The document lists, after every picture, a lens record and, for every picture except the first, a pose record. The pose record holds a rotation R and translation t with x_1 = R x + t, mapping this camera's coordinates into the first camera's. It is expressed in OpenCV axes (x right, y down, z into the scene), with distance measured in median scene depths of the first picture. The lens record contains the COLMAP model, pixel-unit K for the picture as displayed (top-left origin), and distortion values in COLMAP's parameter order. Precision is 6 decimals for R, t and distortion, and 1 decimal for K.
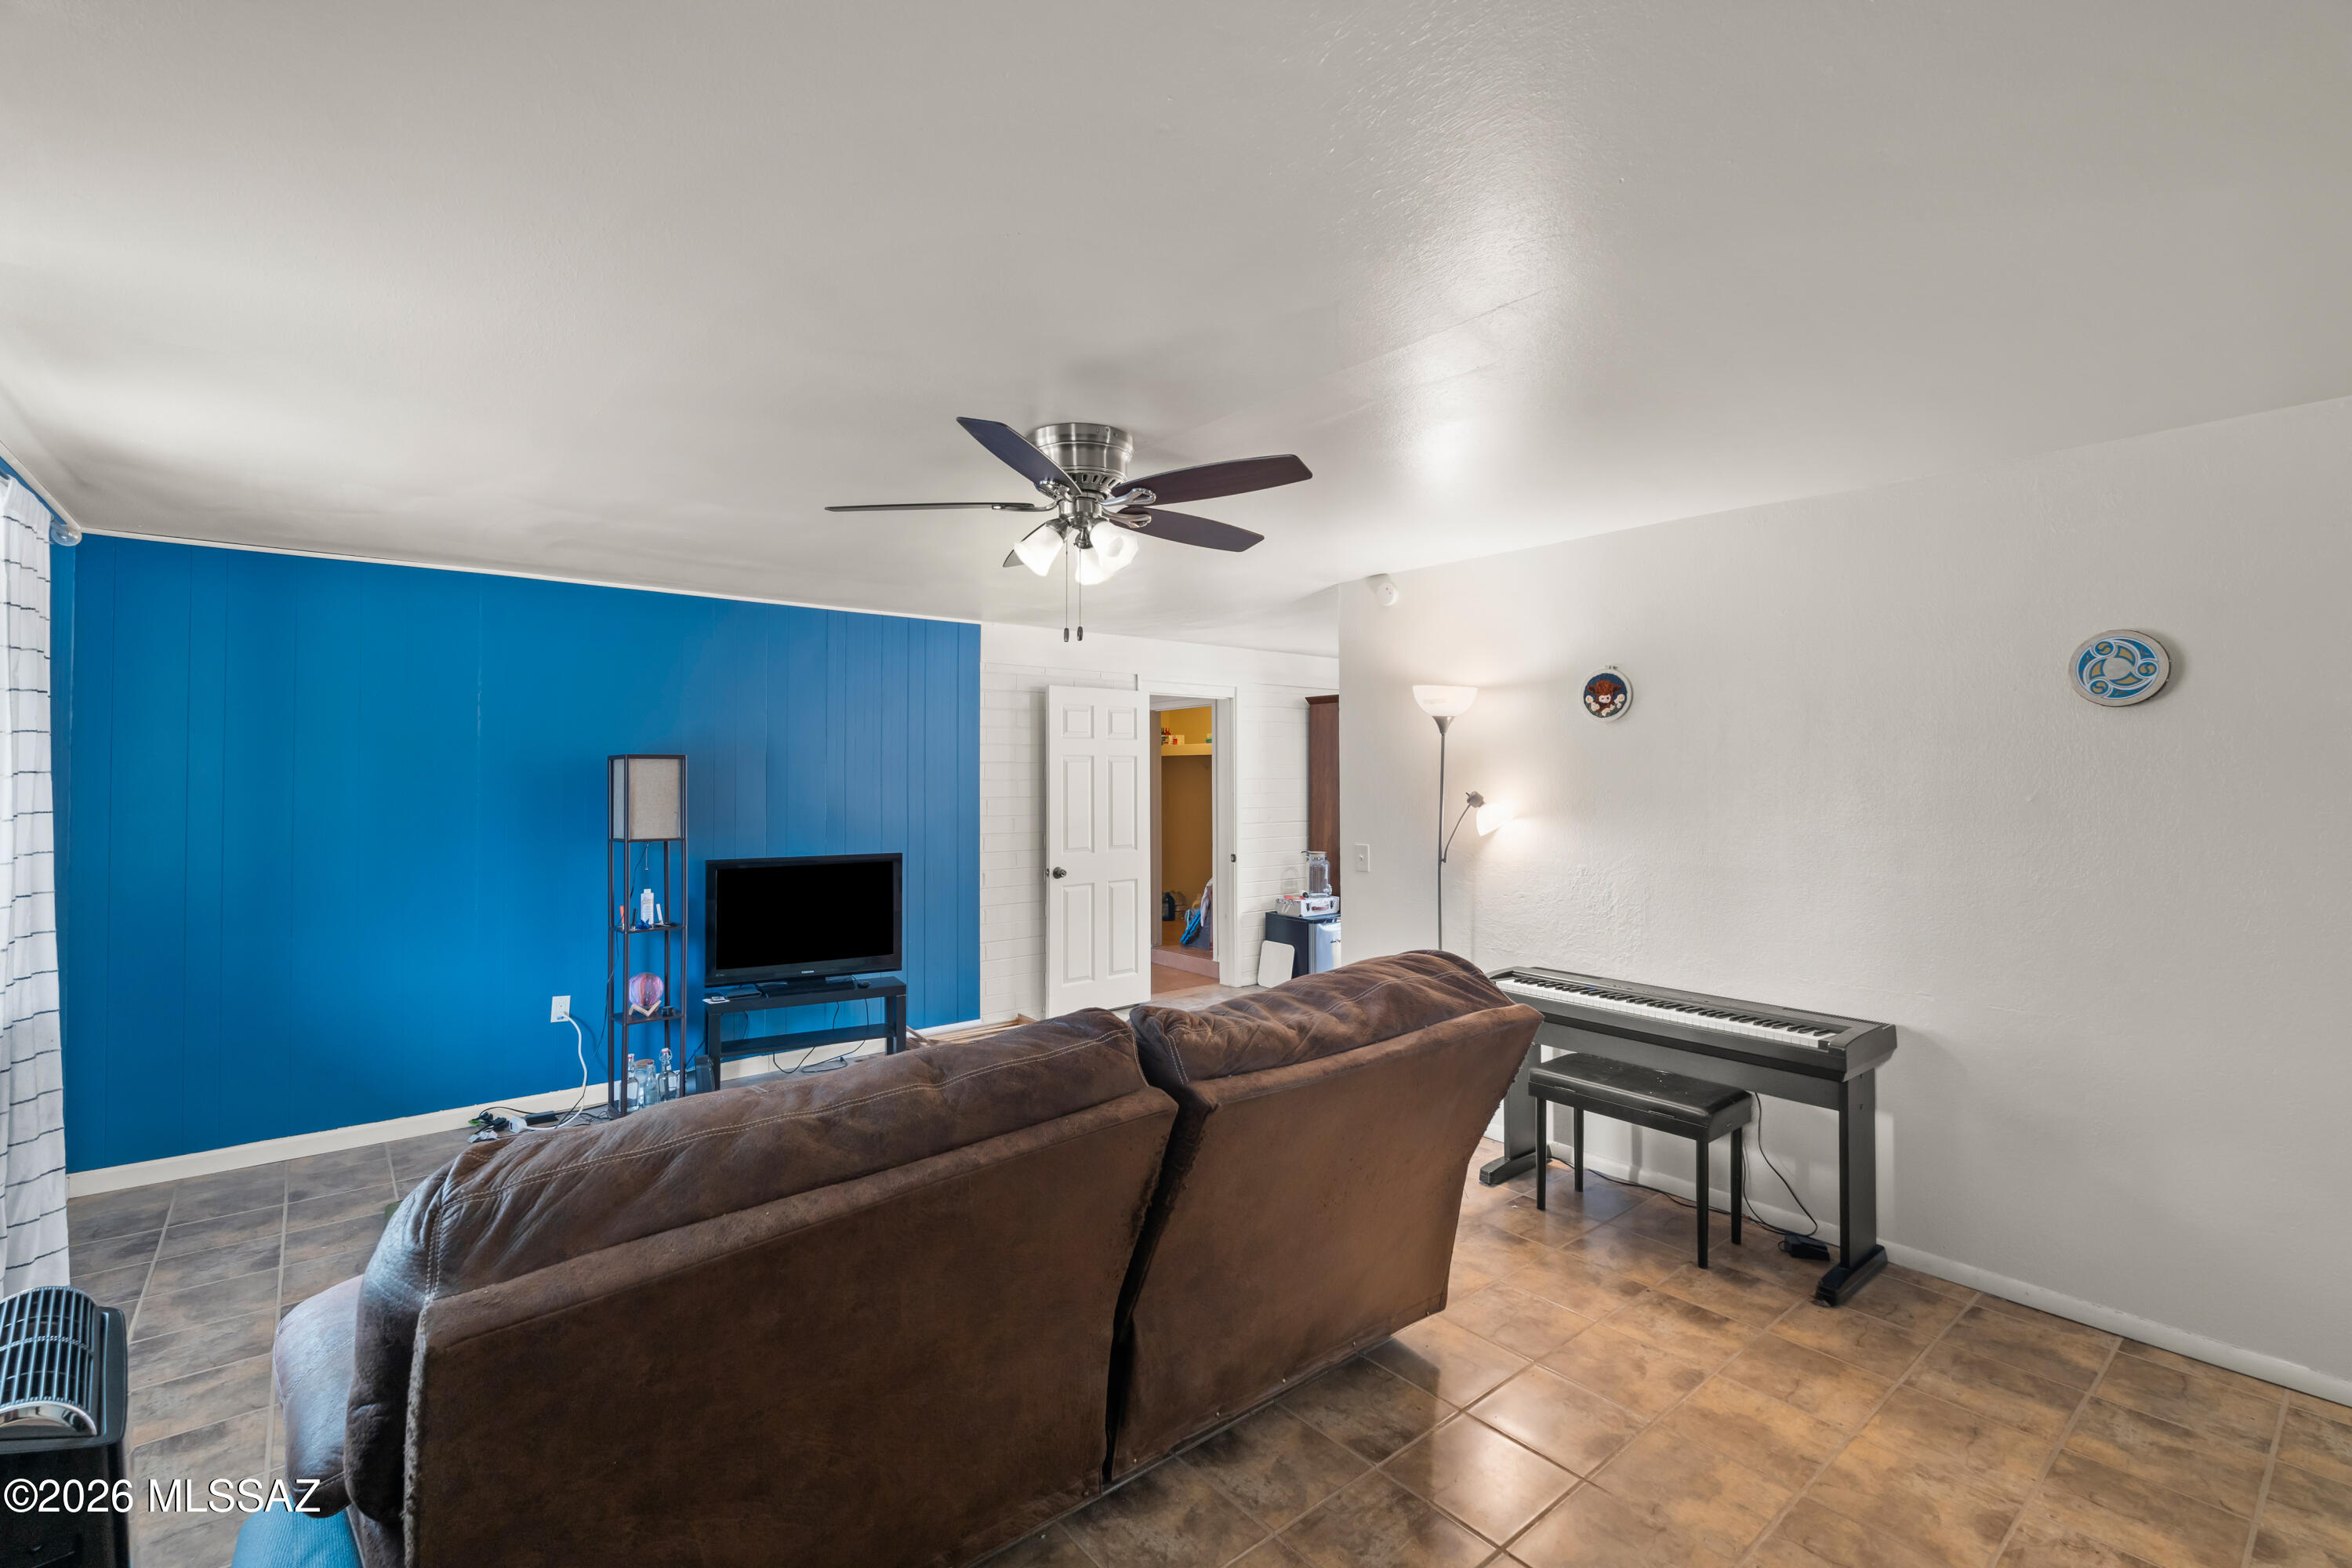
lens RADIAL K [[1058.0, 0, 1173.9], [0, 1058.0, 760.0], [0, 0, 1]] dist [-0.000966, -0.000036]
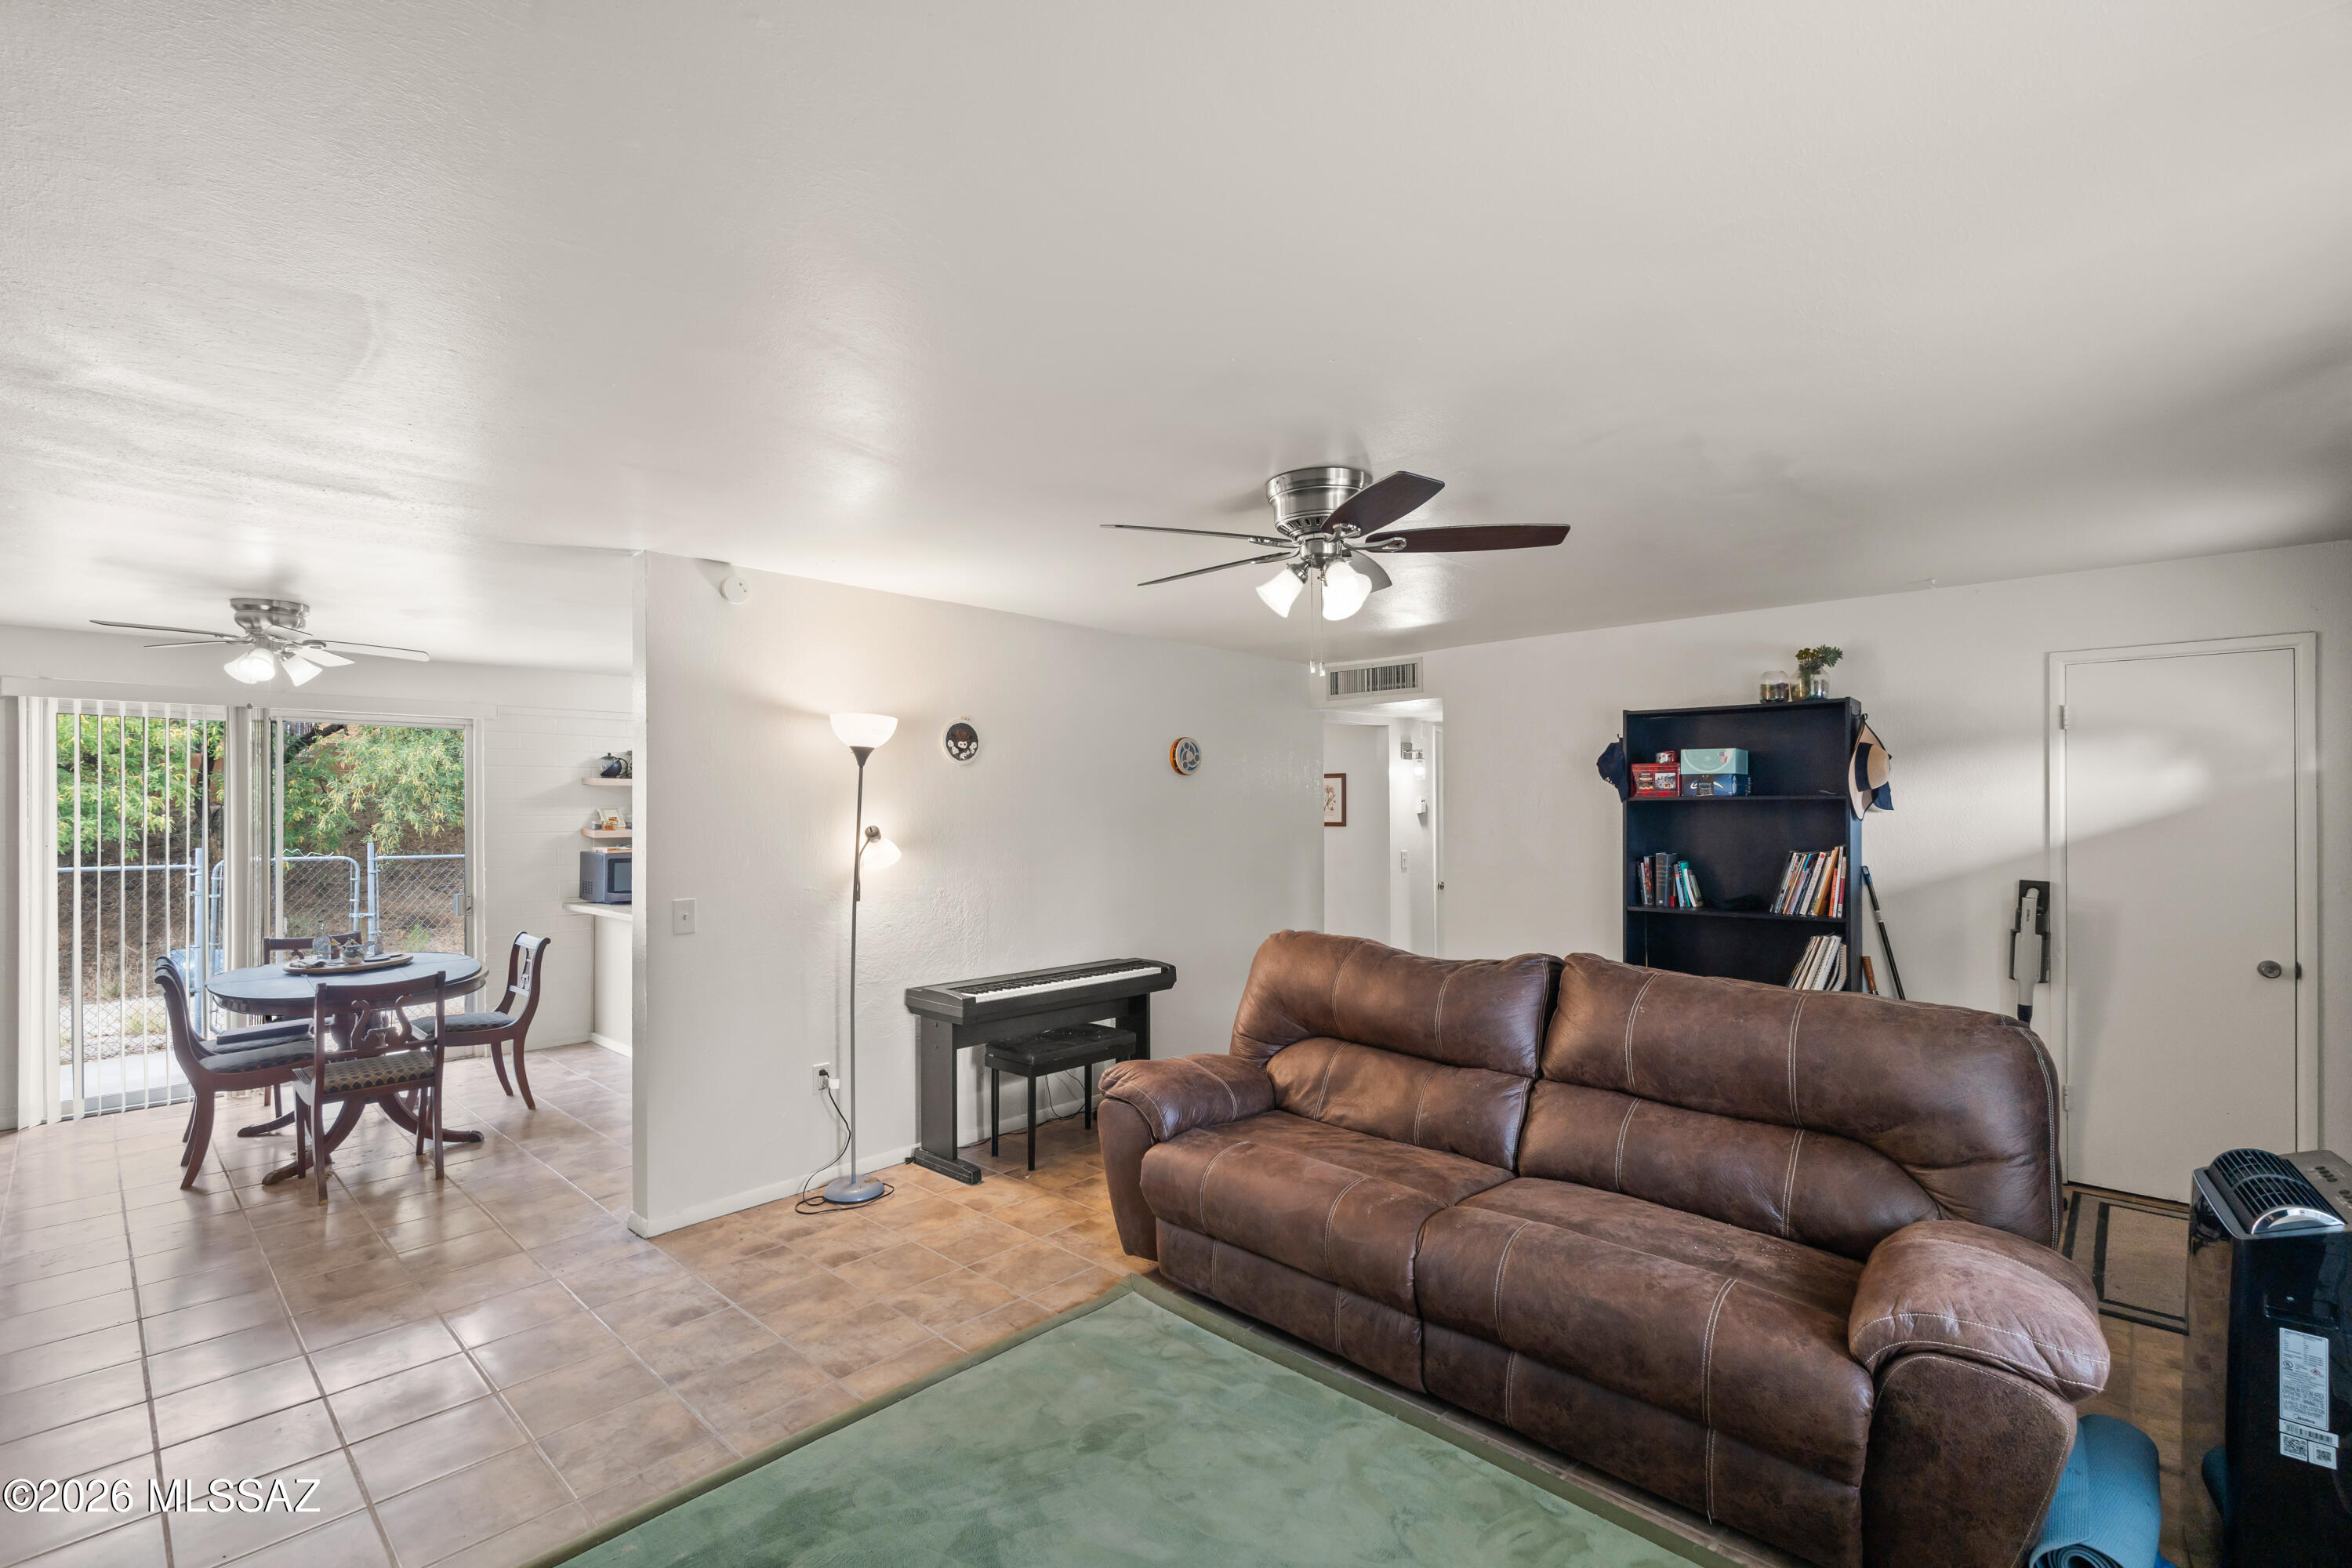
lens RADIAL K [[1037.4, 0, 1174.1], [0, 1037.4, 790.6], [0, 0, 1]] dist [-0.000720, 0.000096]
pose [[-0.126763, 0.017515, 0.991778, -0.771858], [-0.009806, 0.999773, -0.018909, 0.013365], [-0.991885, -0.012123, -0.126563, 0.900088]]
